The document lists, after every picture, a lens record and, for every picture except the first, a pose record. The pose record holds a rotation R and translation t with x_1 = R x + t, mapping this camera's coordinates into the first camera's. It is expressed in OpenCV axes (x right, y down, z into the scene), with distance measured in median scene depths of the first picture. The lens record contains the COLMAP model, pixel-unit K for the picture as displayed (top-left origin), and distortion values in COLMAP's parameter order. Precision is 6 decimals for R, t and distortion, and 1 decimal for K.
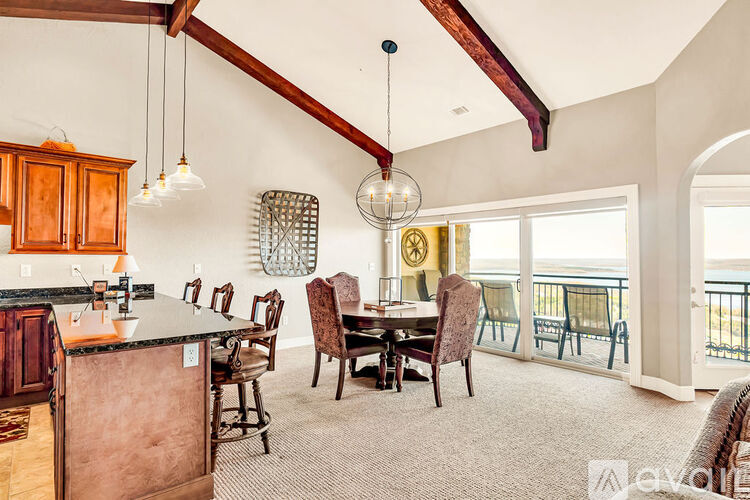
lens RADIAL K [[399.0, 0, 375.0], [0, 399.0, 250.0], [0, 0, 1]] dist [-0.012921, 0.000502]
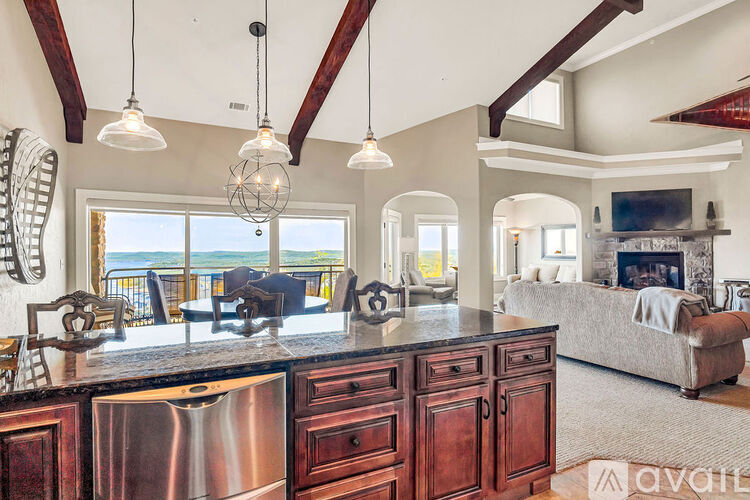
lens RADIAL K [[399.0, 0, 375.0], [0, 399.0, 250.0], [0, 0, 1]] dist [-0.012921, 0.000502]
pose [[0.226976, 0.001798, 0.973899, -0.731949], [-0.004940, 0.999988, -0.000695, 0.017970], [-0.973888, -0.004653, 0.226982, 0.441352]]
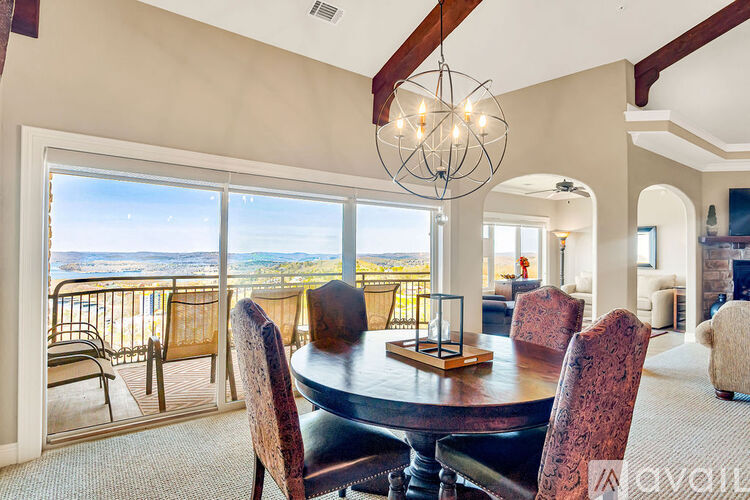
lens RADIAL K [[399.0, 0, 375.0], [0, 399.0, 250.0], [0, 0, 1]] dist [-0.012921, 0.000502]
pose [[0.070180, 0.012499, 0.997456, -0.404047], [-0.018148, 0.999772, -0.011251, 0.022016], [-0.997369, -0.017313, 0.070391, 0.908663]]
